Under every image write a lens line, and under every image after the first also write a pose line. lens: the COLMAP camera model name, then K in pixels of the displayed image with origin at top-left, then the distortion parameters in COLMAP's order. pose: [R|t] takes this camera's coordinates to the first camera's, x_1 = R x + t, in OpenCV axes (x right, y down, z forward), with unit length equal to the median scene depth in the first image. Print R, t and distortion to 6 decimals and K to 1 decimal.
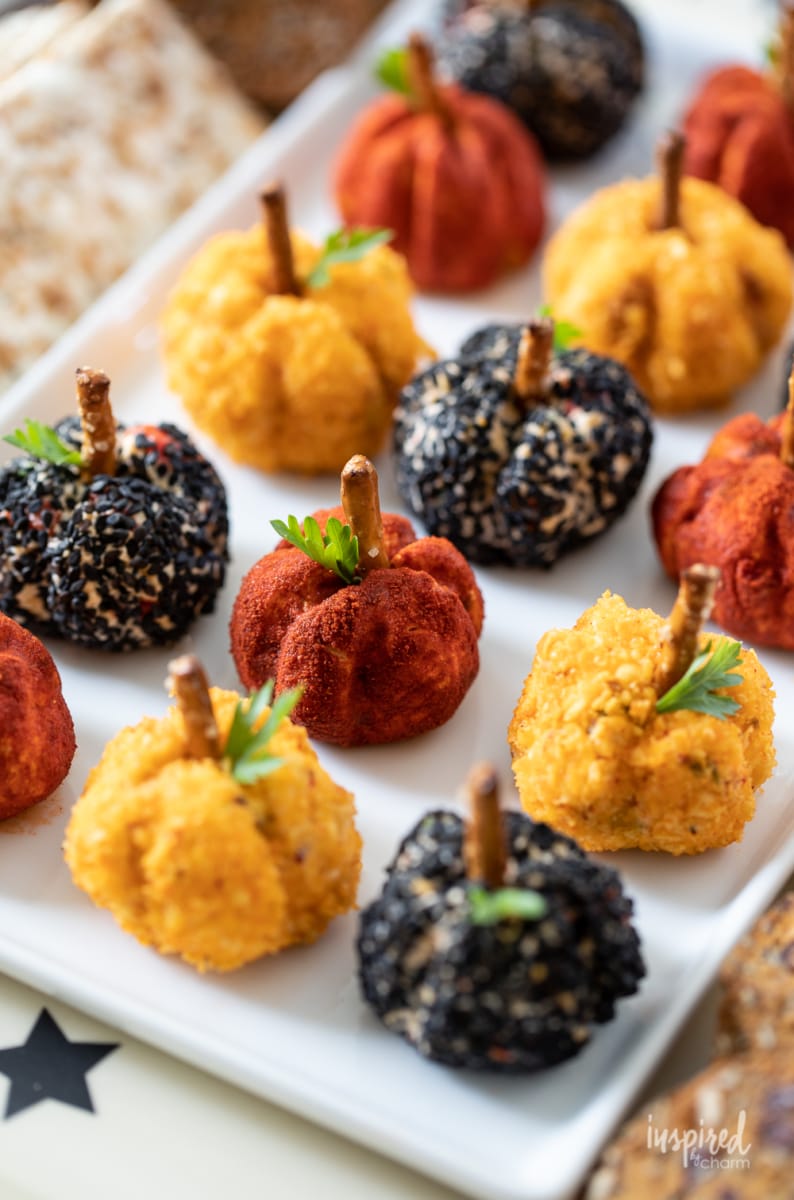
lens RADIAL K [[3793.7, 0, 397.0], [0, 3793.7, 600.0], [0, 0, 1]] dist [0.004832, -0.355672]
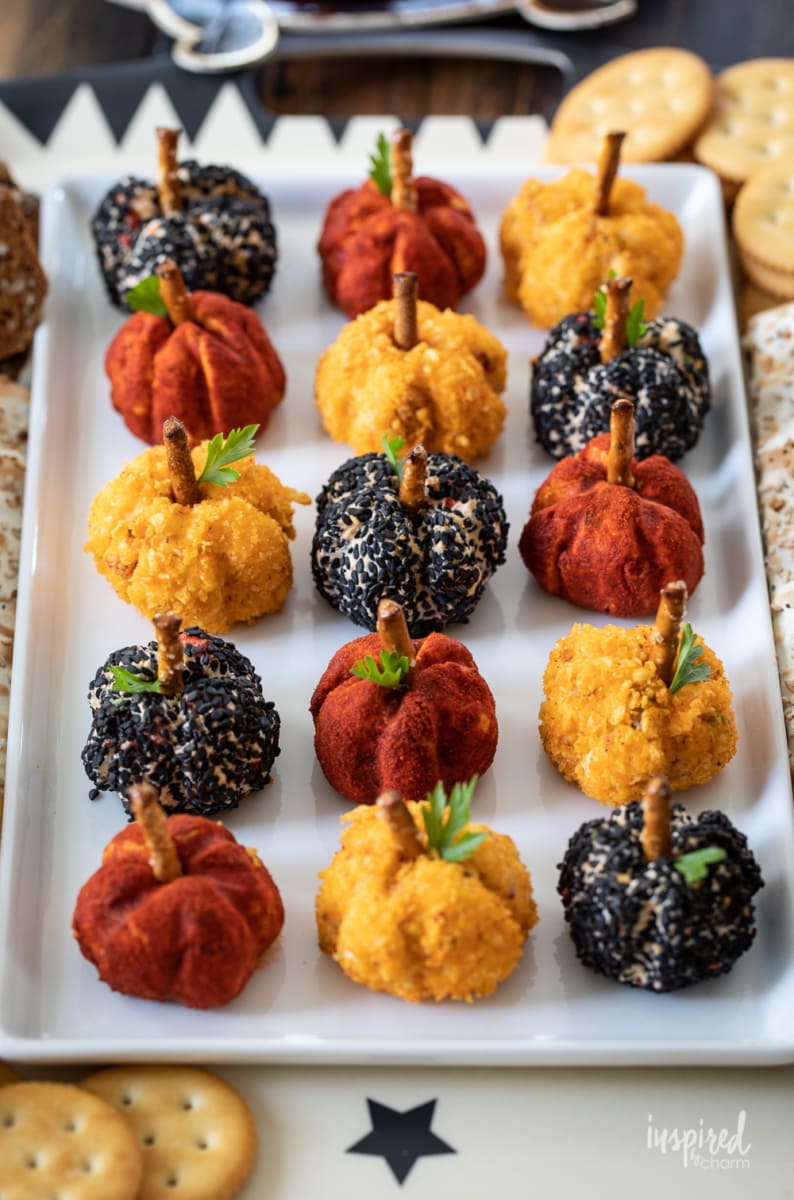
lens RADIAL K [[3793.7, 0, 397.0], [0, 3793.7, 600.0], [0, 0, 1]] dist [0.004832, -0.355672]
pose [[0.862374, -0.372864, 0.342466, -0.448567], [0.351441, 0.927803, 0.125183, -0.197198], [-0.364417, 0.012401, 0.931153, -0.224616]]
